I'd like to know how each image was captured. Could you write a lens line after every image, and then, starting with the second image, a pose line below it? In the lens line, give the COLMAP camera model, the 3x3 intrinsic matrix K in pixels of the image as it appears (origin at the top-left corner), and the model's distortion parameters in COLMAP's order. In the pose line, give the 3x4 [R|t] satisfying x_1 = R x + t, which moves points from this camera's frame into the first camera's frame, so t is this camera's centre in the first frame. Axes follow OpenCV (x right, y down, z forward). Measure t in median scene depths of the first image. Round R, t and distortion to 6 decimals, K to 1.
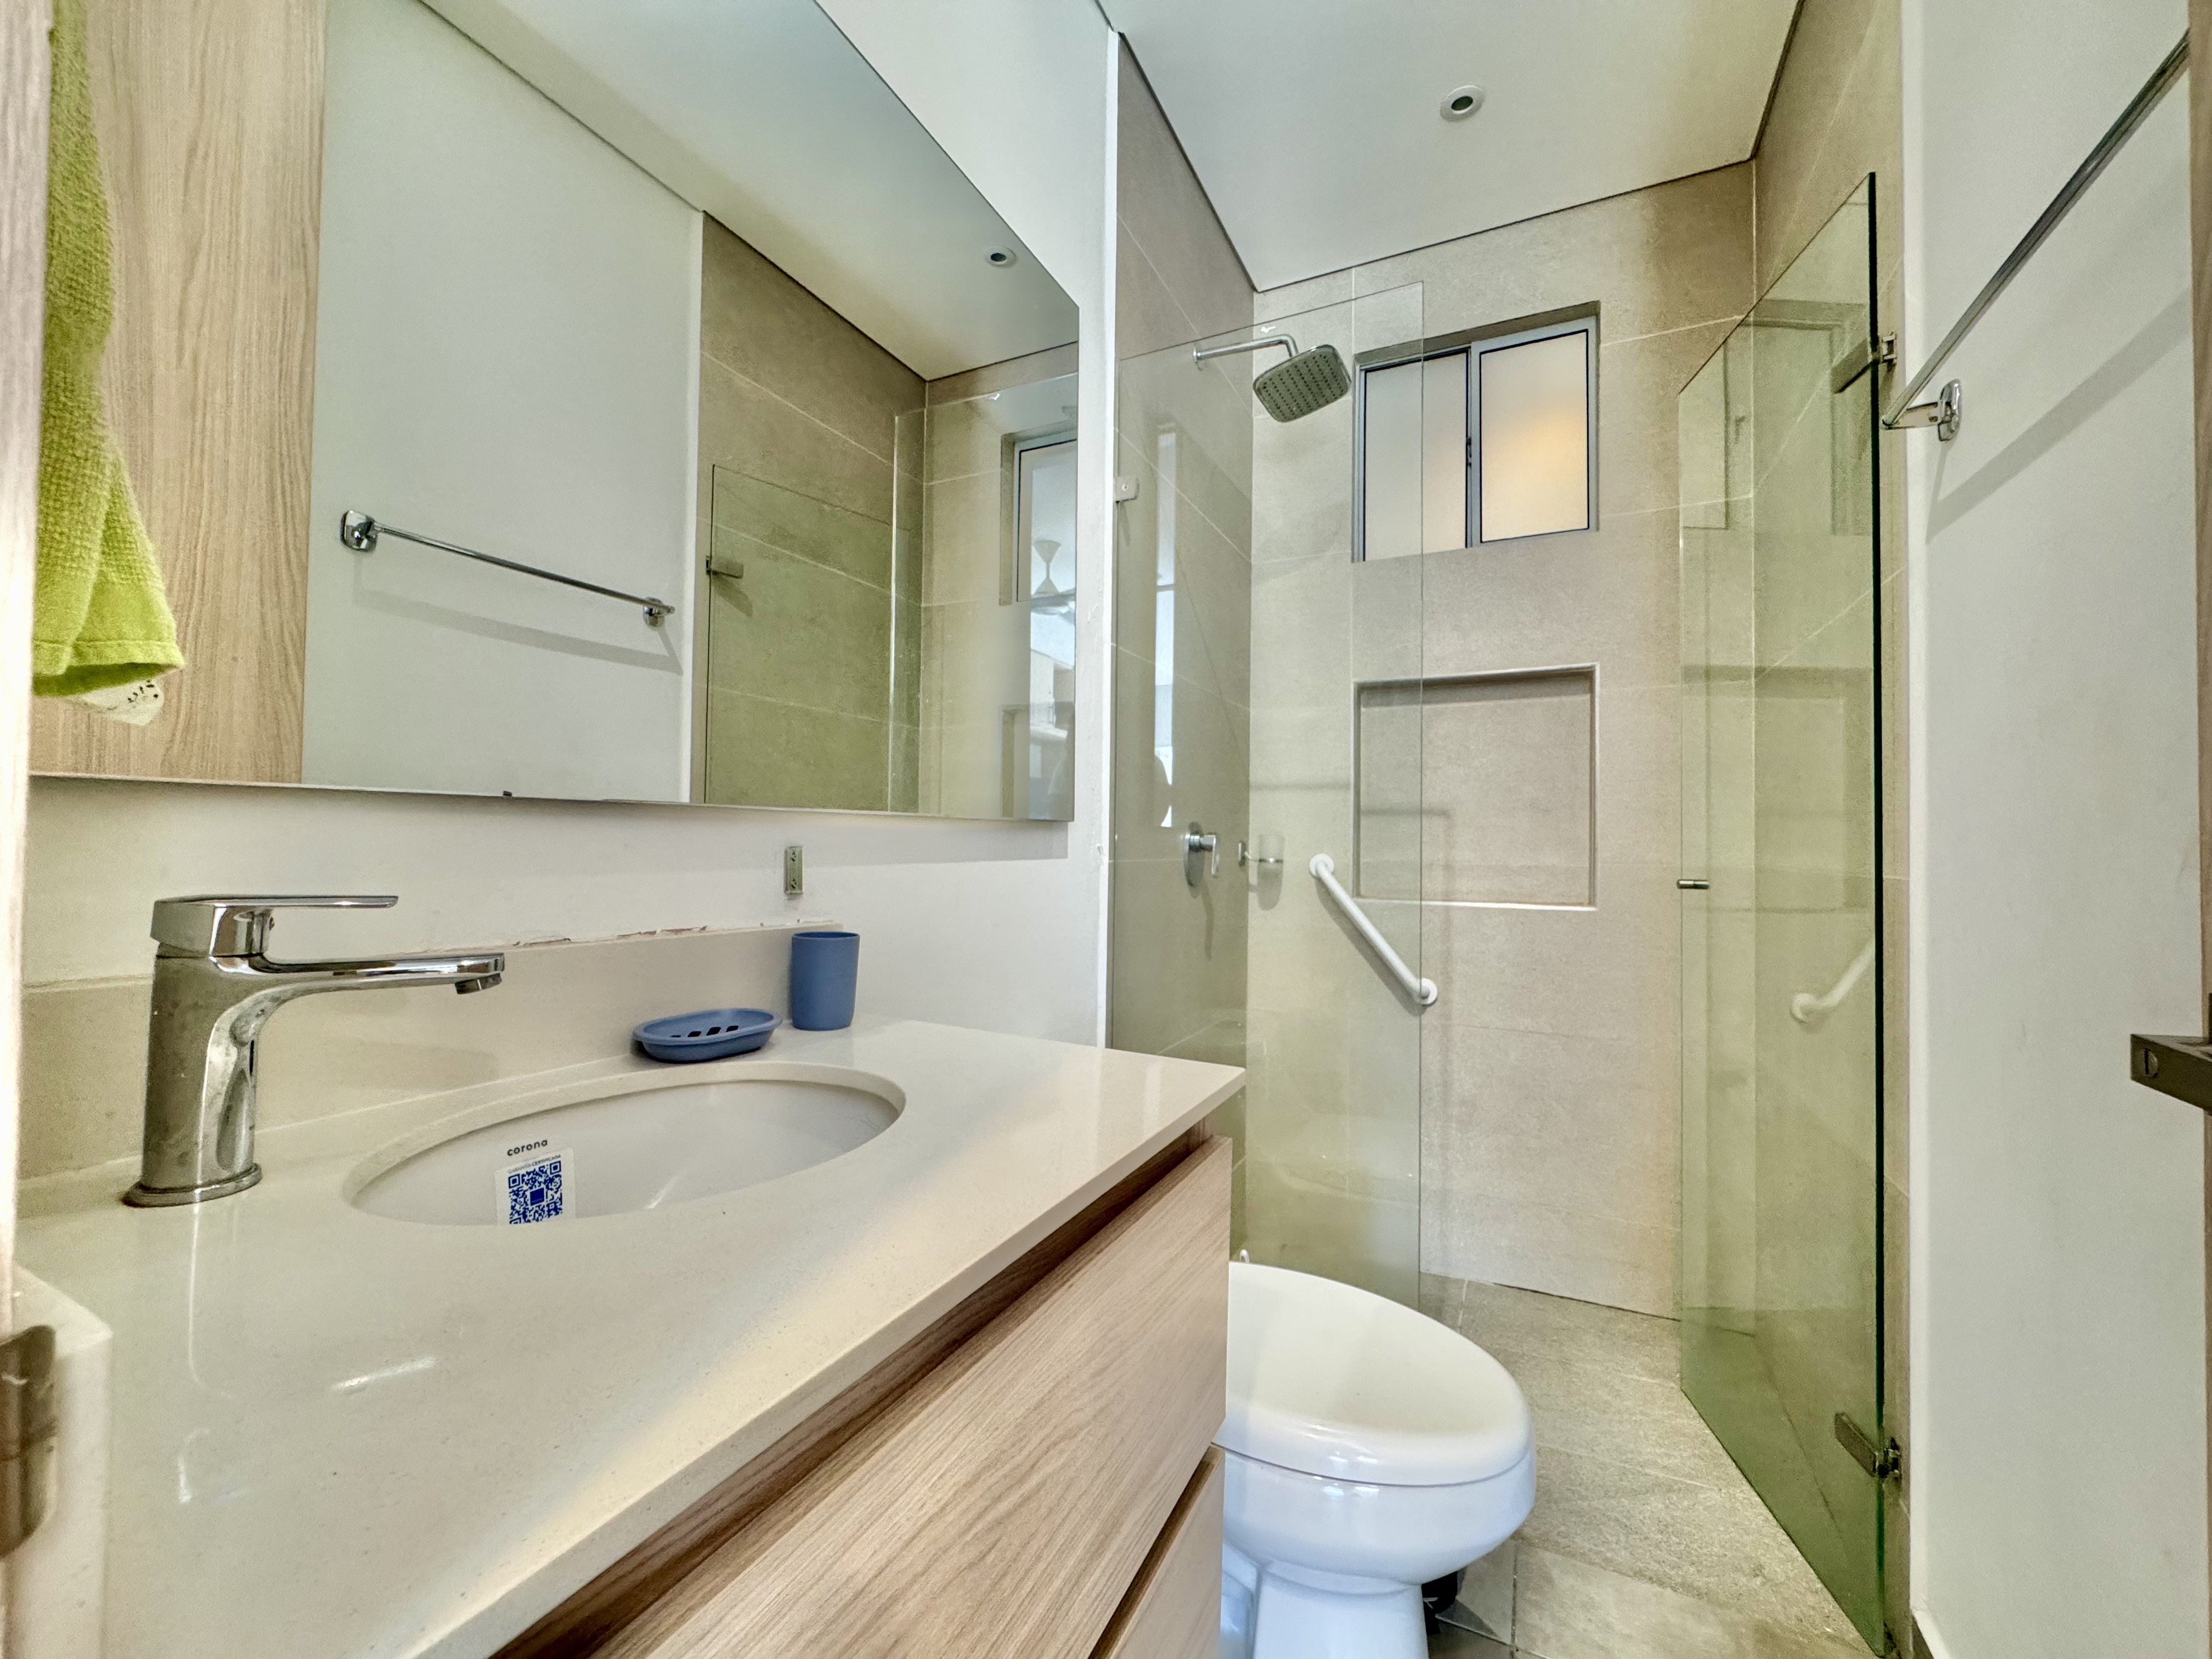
lens RADIAL K [[886.7, 0, 1106.0], [0, 886.7, 829.5], [0, 0, 1]] dist [0.000063, 0.000025]
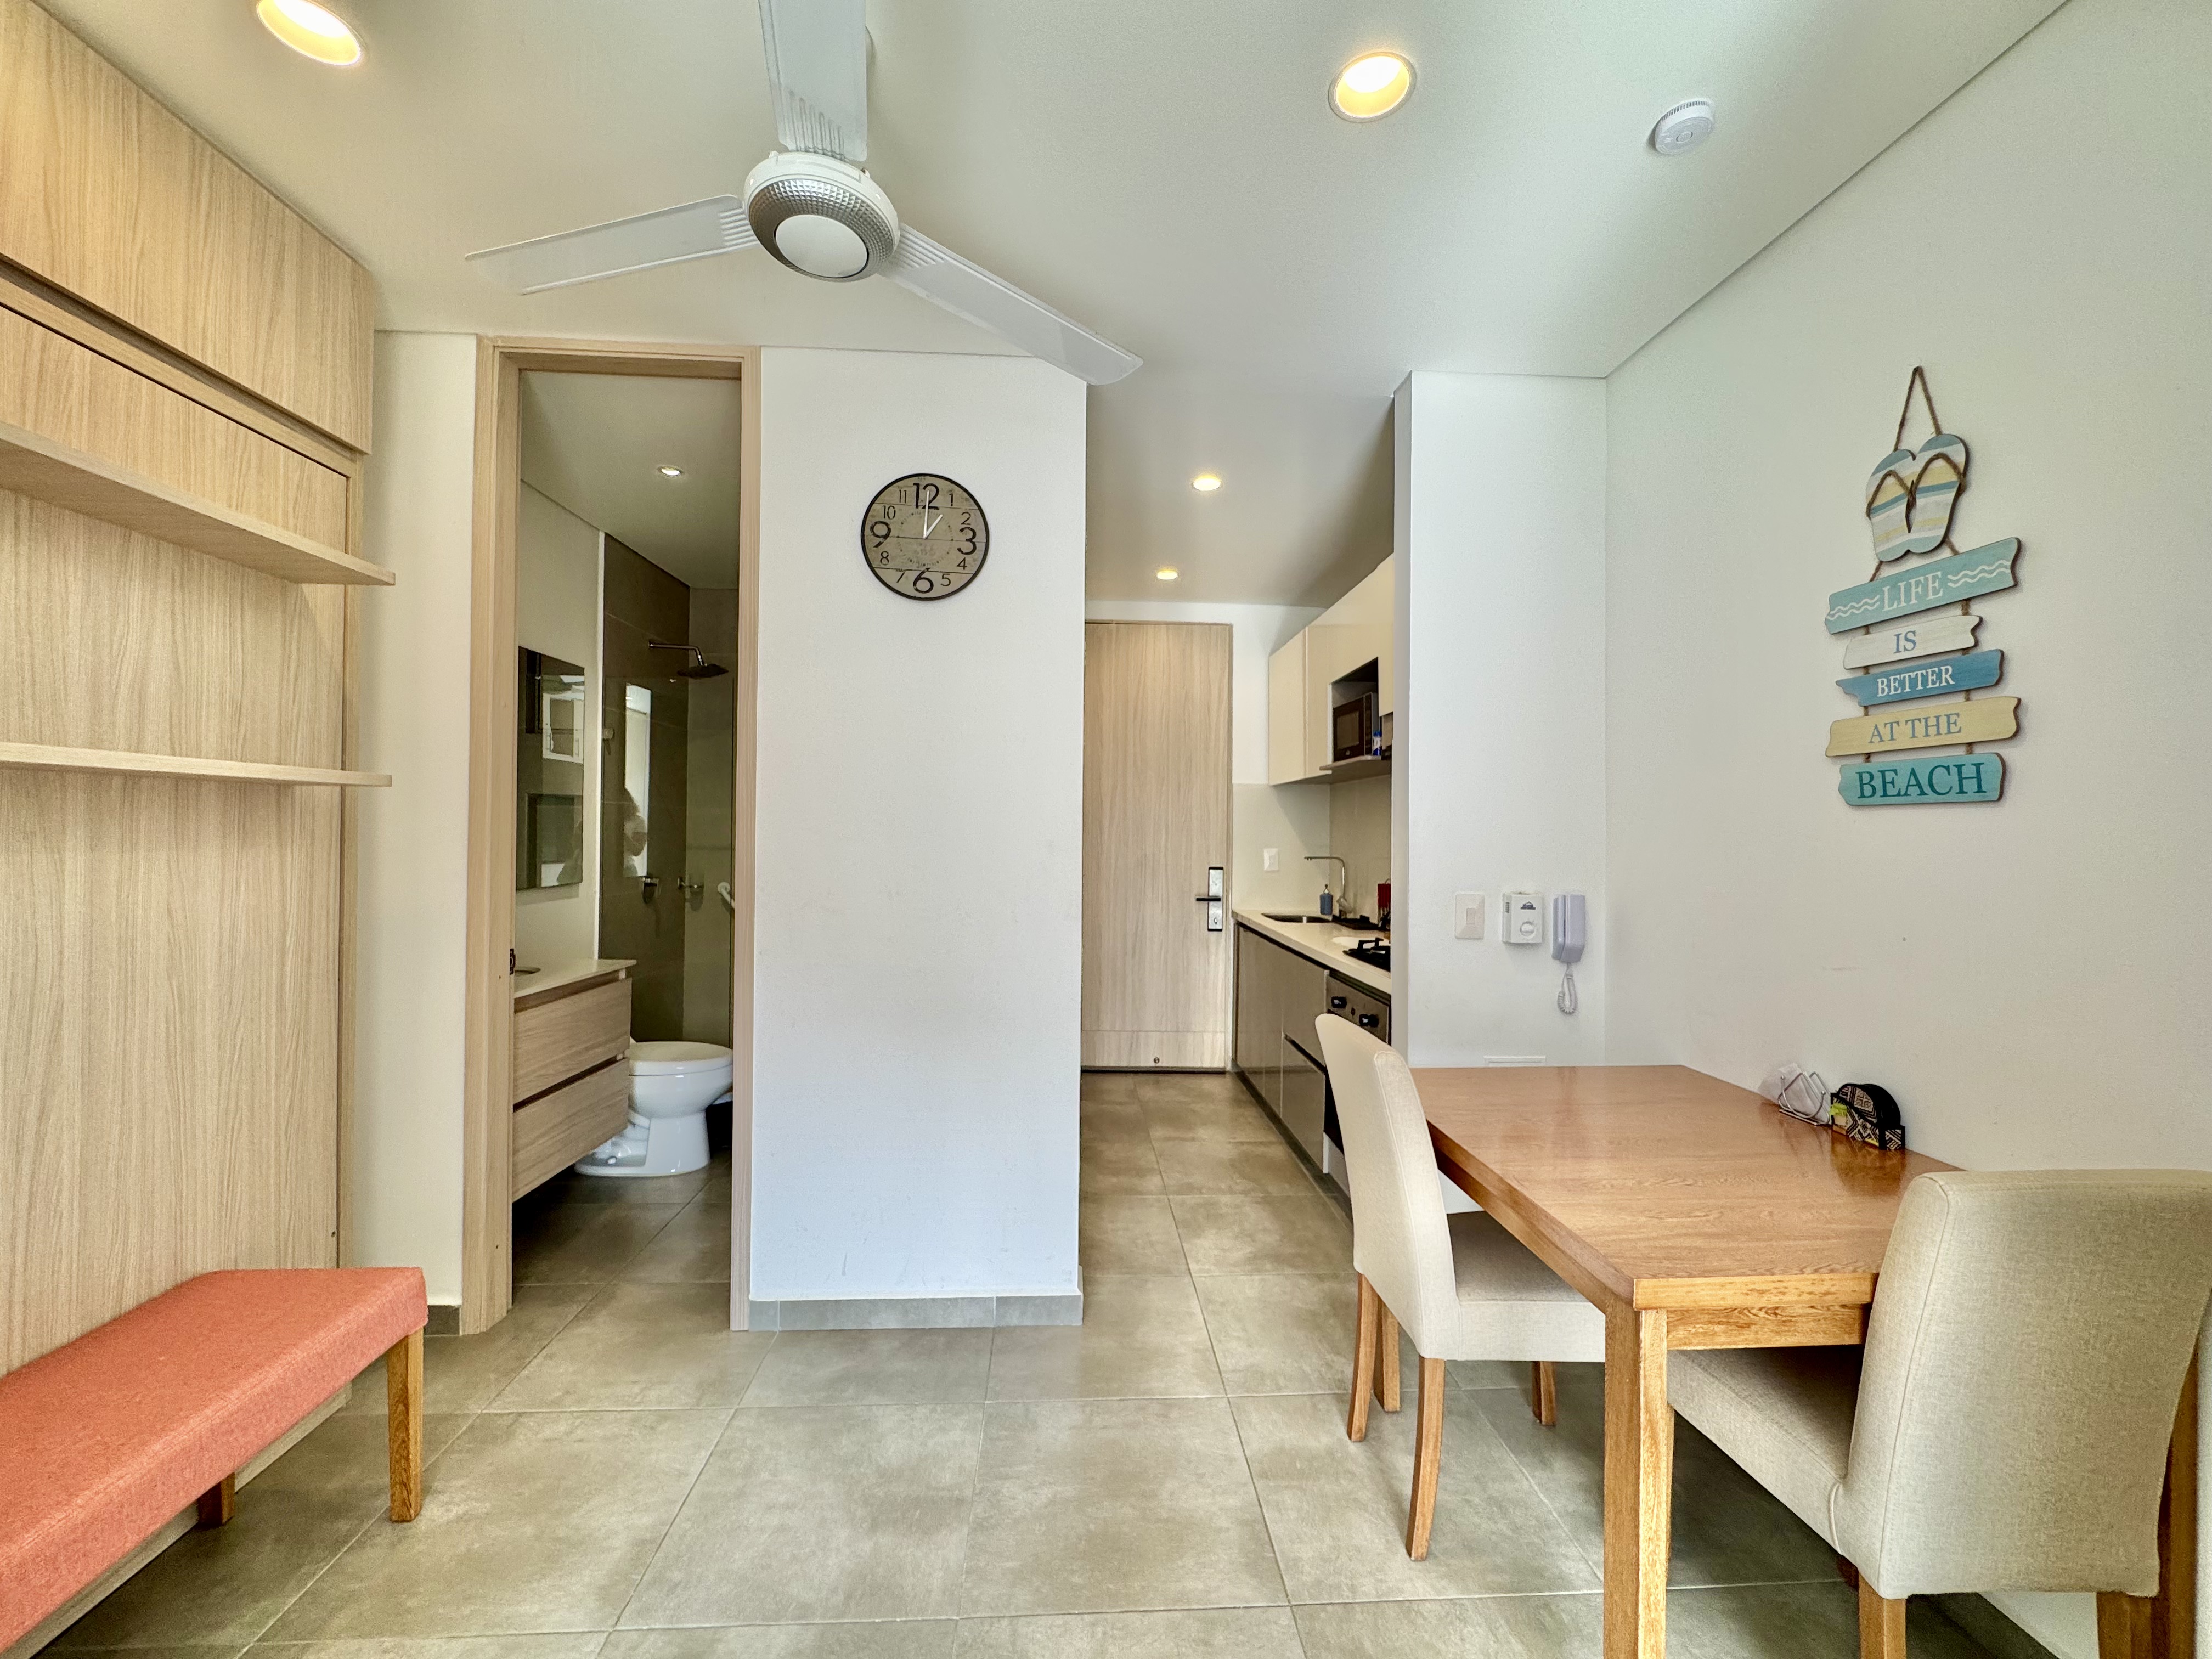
lens RADIAL K [[886.7, 0, 1106.0], [0, 886.7, 829.5], [0, 0, 1]] dist [0.000063, 0.000025]
pose [[0.868621, -0.004387, 0.495457, 0.002831], [-0.004604, 0.999846, 0.016924, -0.127361], [-0.495455, -0.016981, 0.868468, -1.138401]]
